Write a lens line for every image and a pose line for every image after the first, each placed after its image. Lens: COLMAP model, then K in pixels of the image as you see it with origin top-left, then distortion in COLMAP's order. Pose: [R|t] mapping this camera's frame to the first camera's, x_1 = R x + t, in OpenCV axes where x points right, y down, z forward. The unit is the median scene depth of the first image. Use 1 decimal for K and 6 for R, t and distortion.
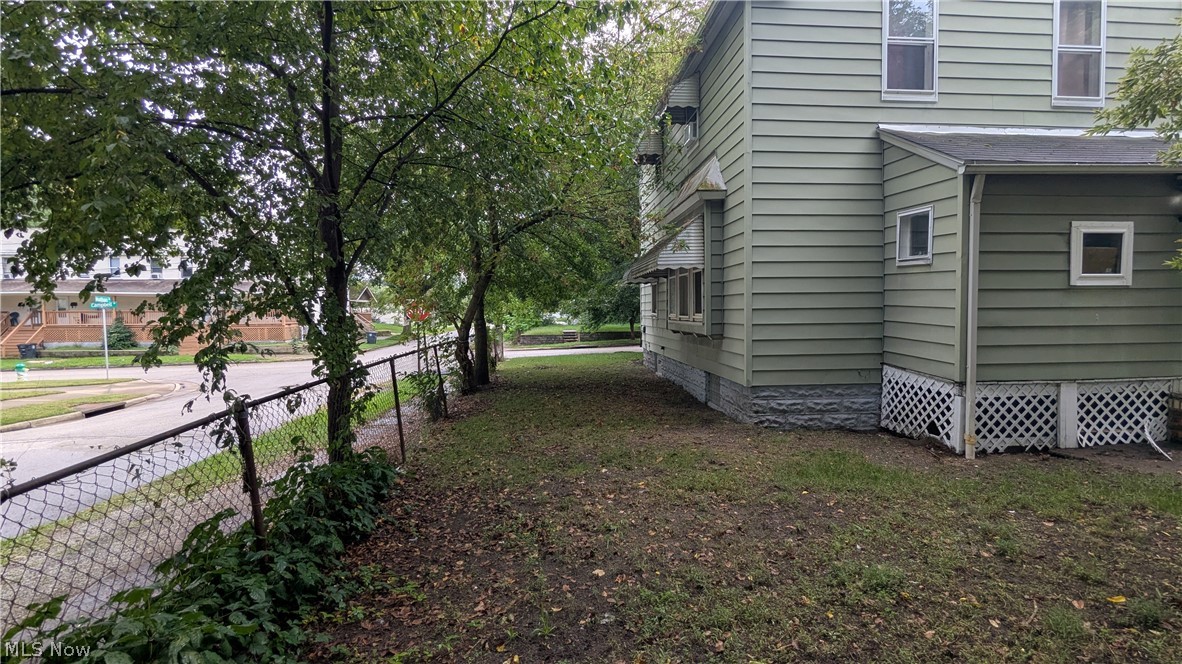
lens RADIAL K [[555.9, 0, 594.6], [0, 555.9, 331.4], [0, 0, 1]] dist [-0.004009, -0.000691]
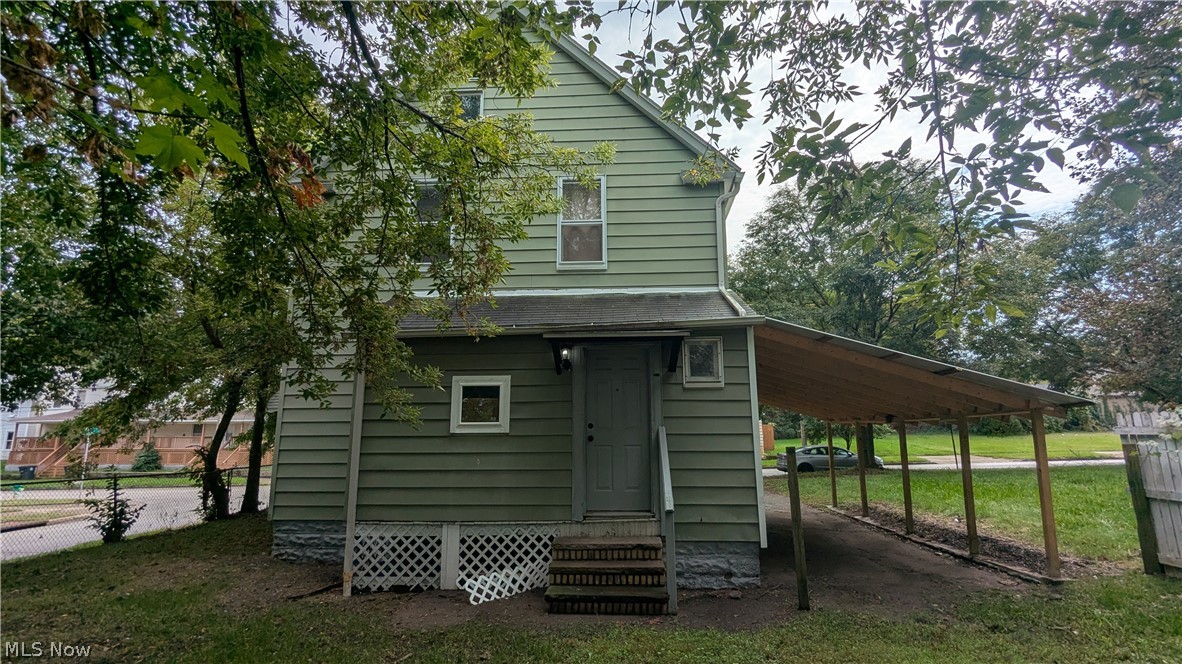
lens RADIAL K [[555.9, 0, 594.0], [0, 555.9, 334.8], [0, 0, 1]] dist [-0.004009, -0.000691]
pose [[0.991850, -0.017189, -0.126247, 1.270830], [-0.010597, 0.976295, -0.216184, -0.036246], [0.126970, 0.215760, 0.968156, -0.089131]]
